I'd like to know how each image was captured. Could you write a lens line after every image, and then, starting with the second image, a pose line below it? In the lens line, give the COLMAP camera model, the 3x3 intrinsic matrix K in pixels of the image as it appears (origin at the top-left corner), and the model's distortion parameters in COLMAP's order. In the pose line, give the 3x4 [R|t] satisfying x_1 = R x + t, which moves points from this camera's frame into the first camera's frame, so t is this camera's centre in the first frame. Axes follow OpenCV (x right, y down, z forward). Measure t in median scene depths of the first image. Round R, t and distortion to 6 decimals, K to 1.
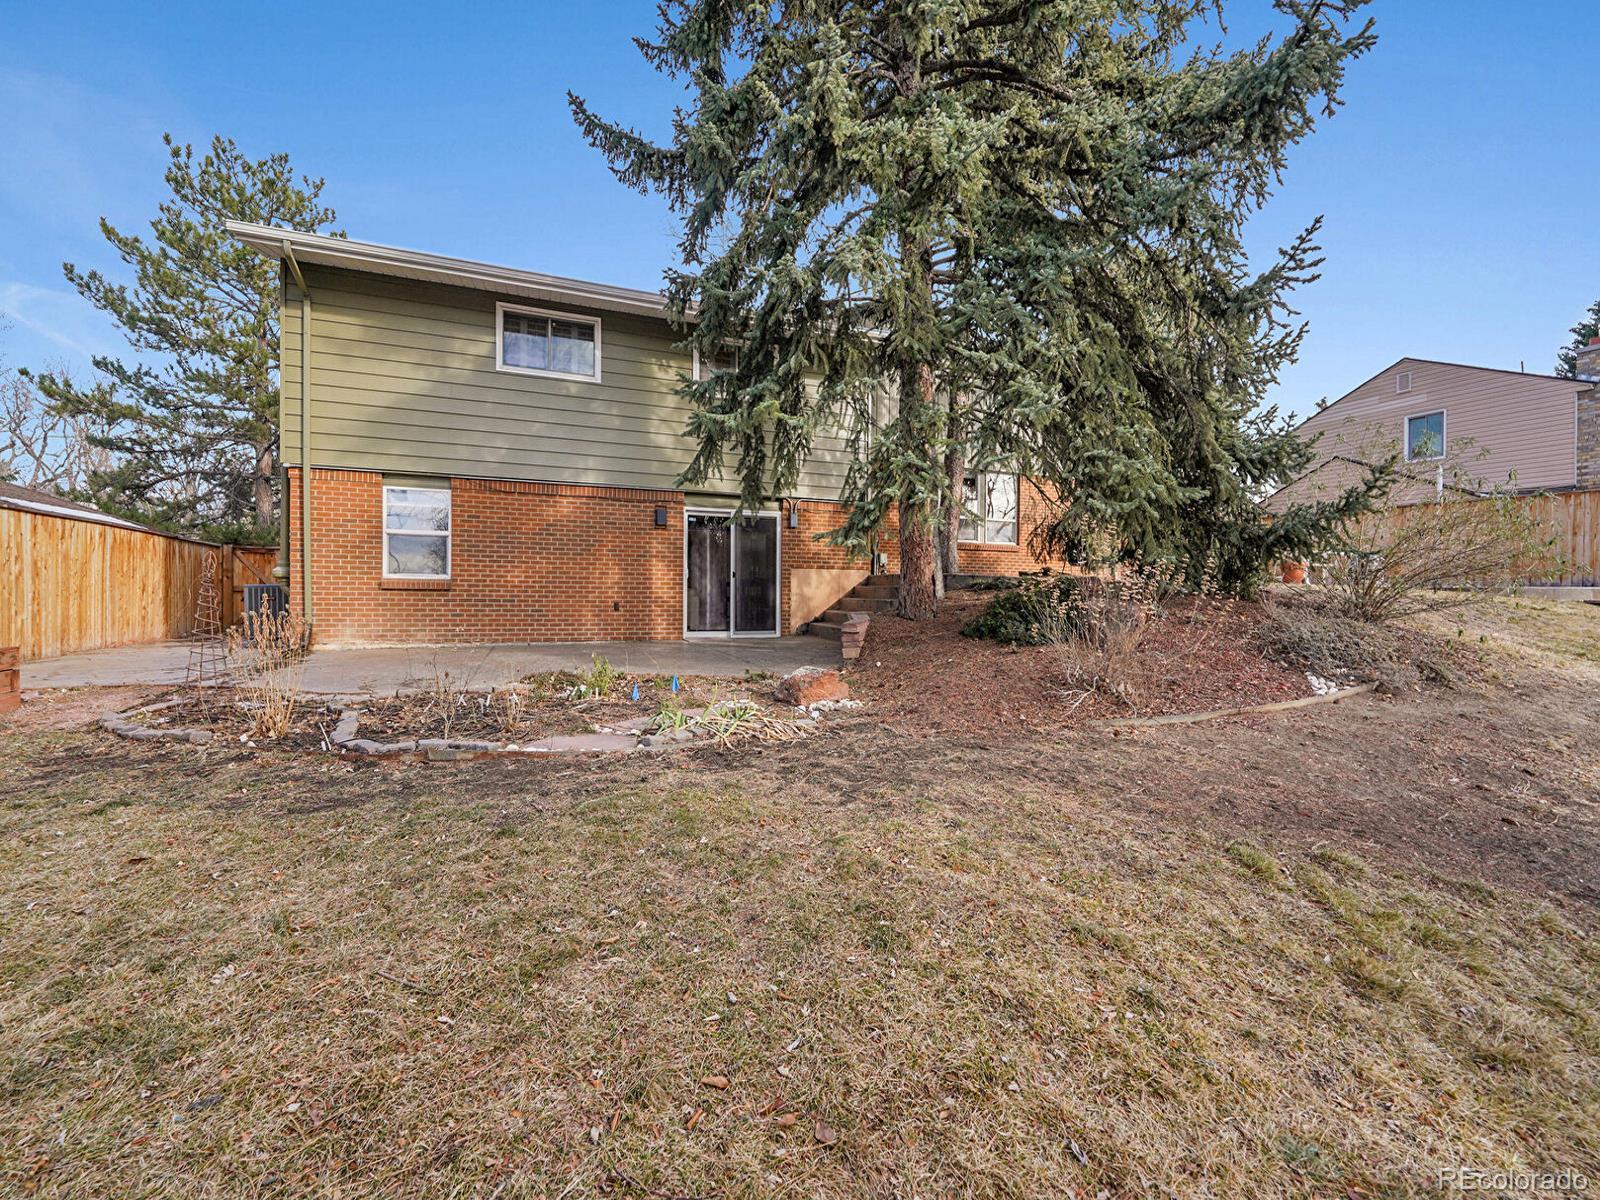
lens RADIAL K [[657.3, 0, 799.5], [0, 657.3, 598.2], [0, 0, 1]] dist [-0.004379, 0.000983]
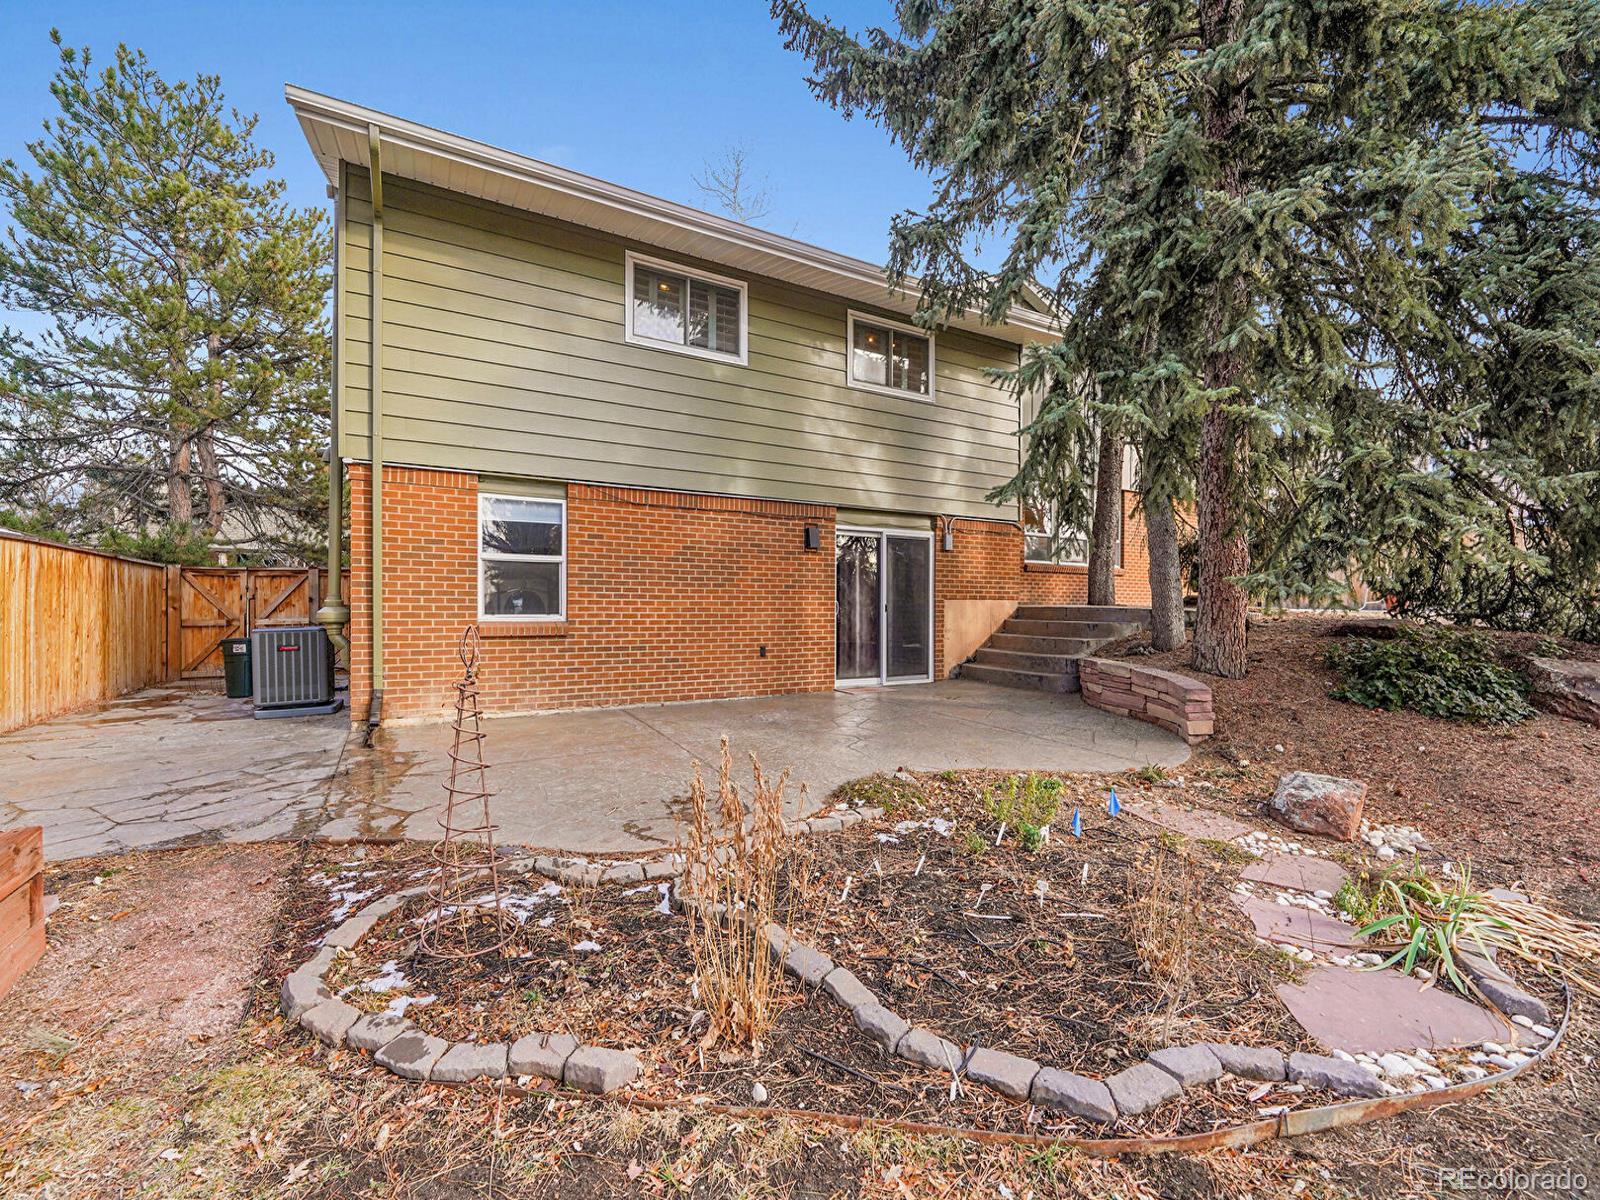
lens RADIAL K [[657.3, 0, 800.6], [0, 657.3, 605.1], [0, 0, 1]] dist [-0.004379, 0.000983]
pose [[0.991954, -0.002895, 0.126563, -0.301482], [0.003428, 0.999986, -0.003991, -0.035674], [-0.126549, 0.004392, 0.991951, 0.194144]]
